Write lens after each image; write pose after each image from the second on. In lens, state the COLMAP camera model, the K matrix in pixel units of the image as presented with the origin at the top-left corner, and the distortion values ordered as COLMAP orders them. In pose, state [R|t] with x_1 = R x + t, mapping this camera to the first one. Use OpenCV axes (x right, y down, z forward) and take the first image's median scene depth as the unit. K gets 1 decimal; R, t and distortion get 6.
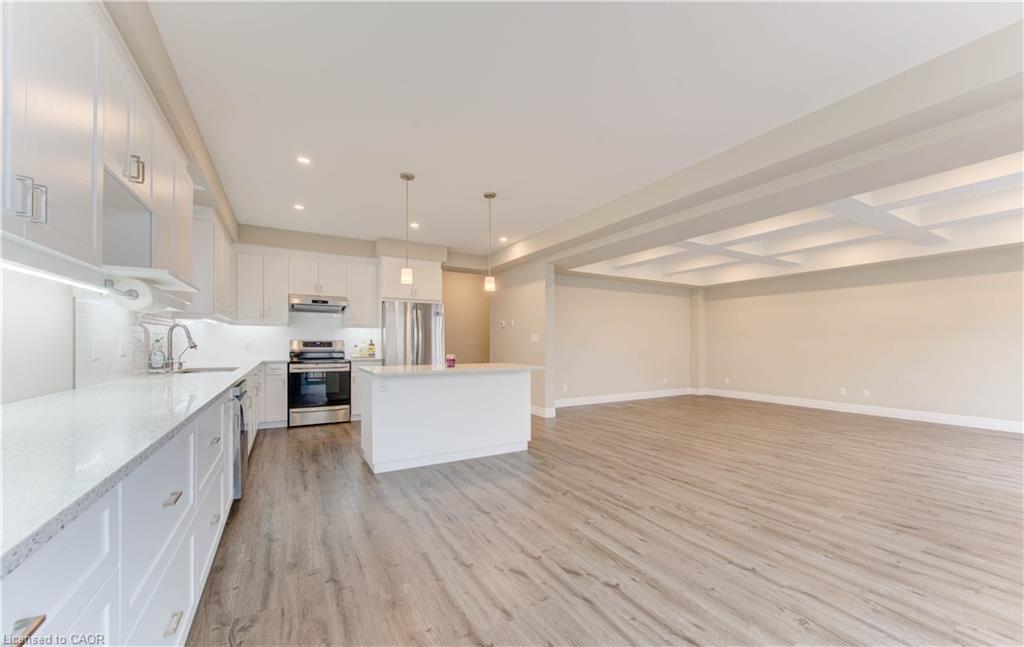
lens RADIAL K [[387.1, 0, 522.2], [0, 387.1, 345.2], [0, 0, 1]] dist [-0.001367, -0.001331]
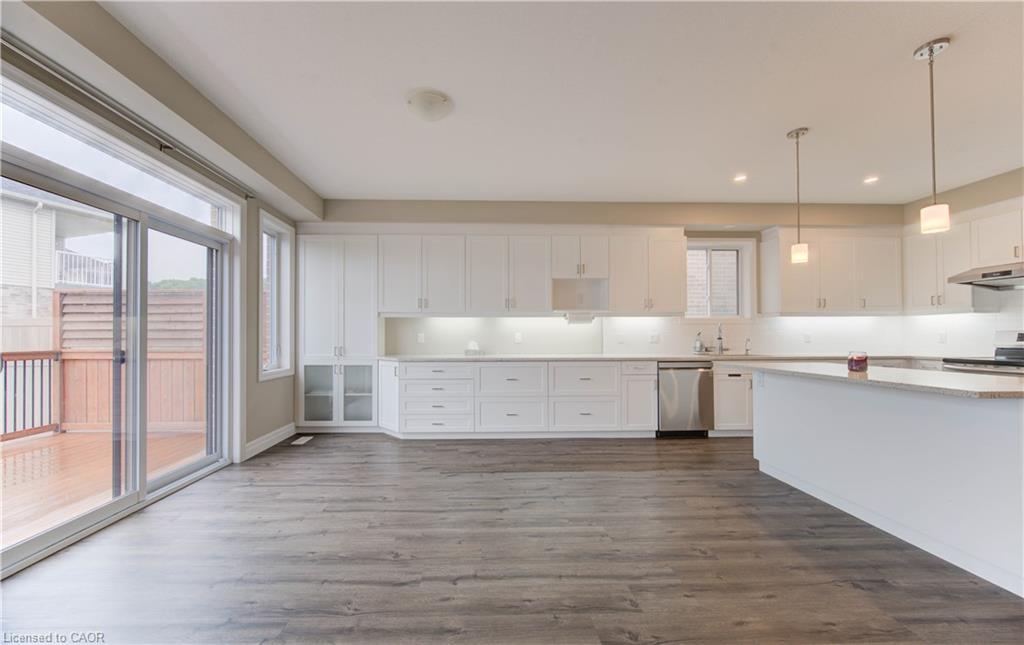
lens RADIAL K [[387.1, 0, 485.7], [0, 387.1, 328.5], [0, 0, 1]] dist [-0.001367, -0.001331]
pose [[-0.501014, -0.019630, -0.865216, 0.781451], [-0.002661, 0.999773, -0.021142, -0.000034], [0.865435, -0.008290, -0.500953, 0.875418]]
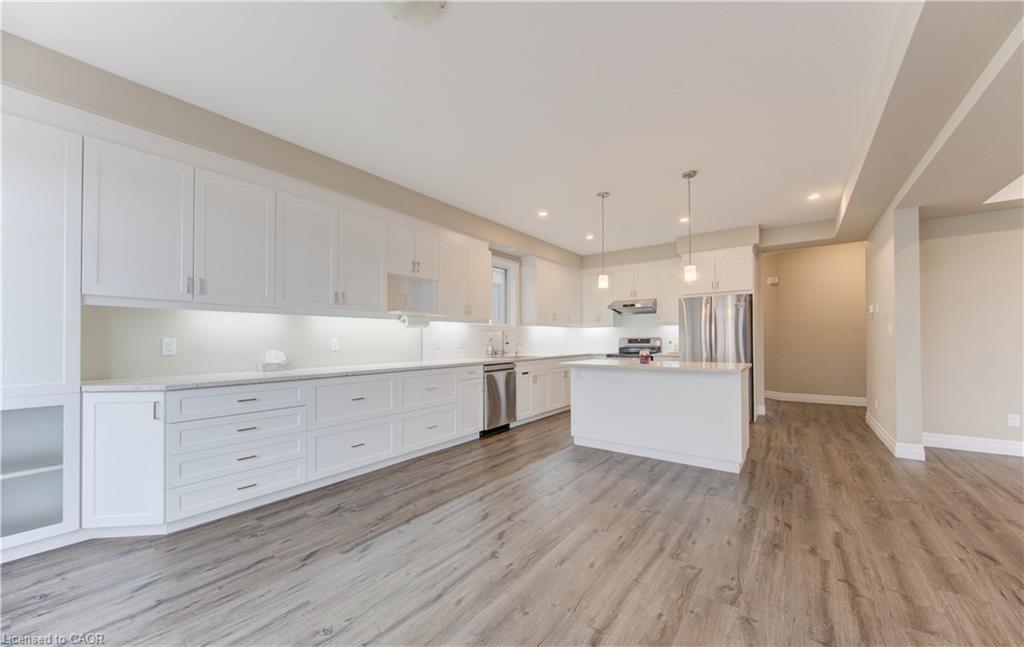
lens RADIAL K [[387.1, 0, 515.3], [0, 387.1, 340.7], [0, 0, 1]] dist [-0.001367, -0.001331]
pose [[0.385737, -0.004506, -0.922598, 0.693652], [0.004112, 0.999987, -0.003164, -0.001634], [0.922600, -0.002573, 0.385750, 0.330710]]
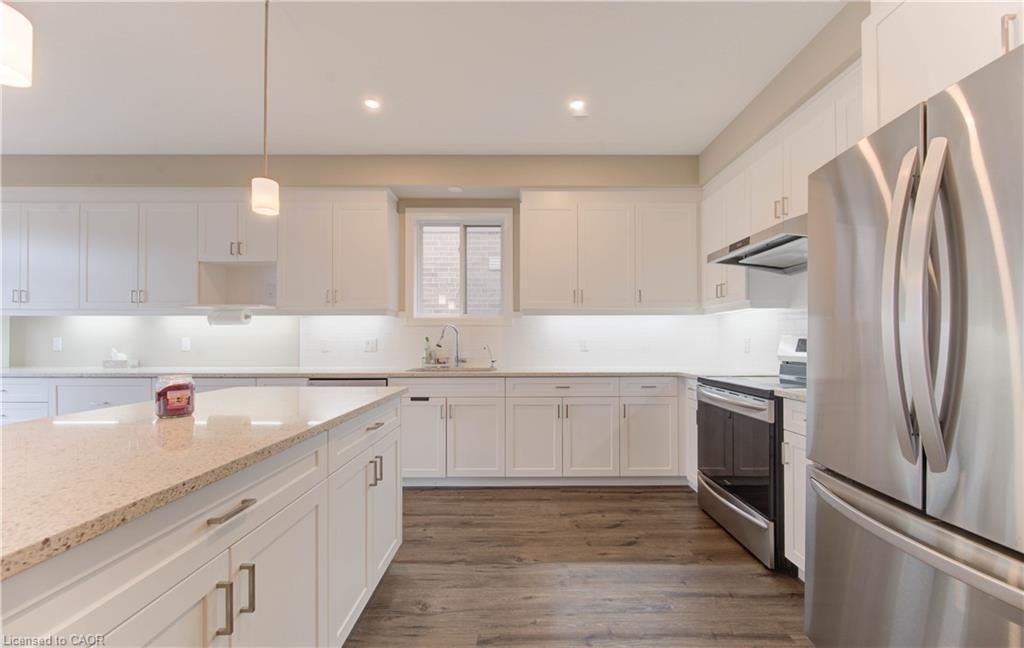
lens RADIAL K [[403.1, 0, 519.8], [0, 403.1, 333.4], [0, 0, 1]] dist [0.001224, -0.000457]
pose [[-0.526988, -0.022632, -0.849571, -0.028761], [-0.004798, 0.999709, -0.023656, -0.004202], [0.849859, -0.008390, -0.526943, 1.593240]]
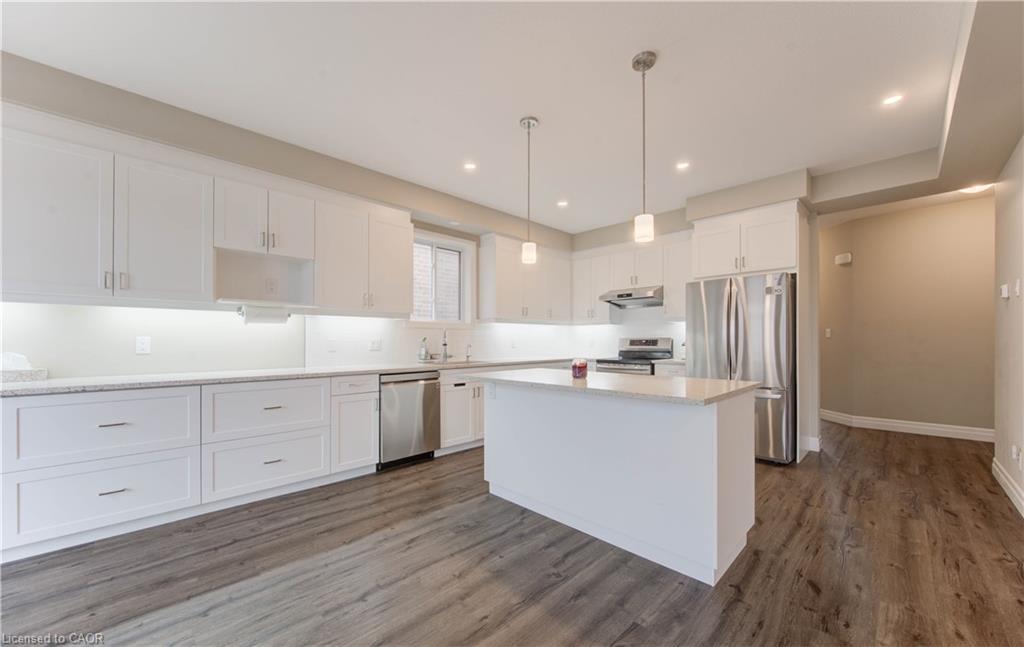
lens RADIAL K [[387.1, 0, 513.9], [0, 387.1, 344.6], [0, 0, 1]] dist [-0.001367, -0.001331]
pose [[0.234051, 0.004894, -0.972212, 0.462119], [-0.000945, 0.999988, 0.004806, -0.002344], [0.972224, -0.000206, 0.234053, 0.831755]]
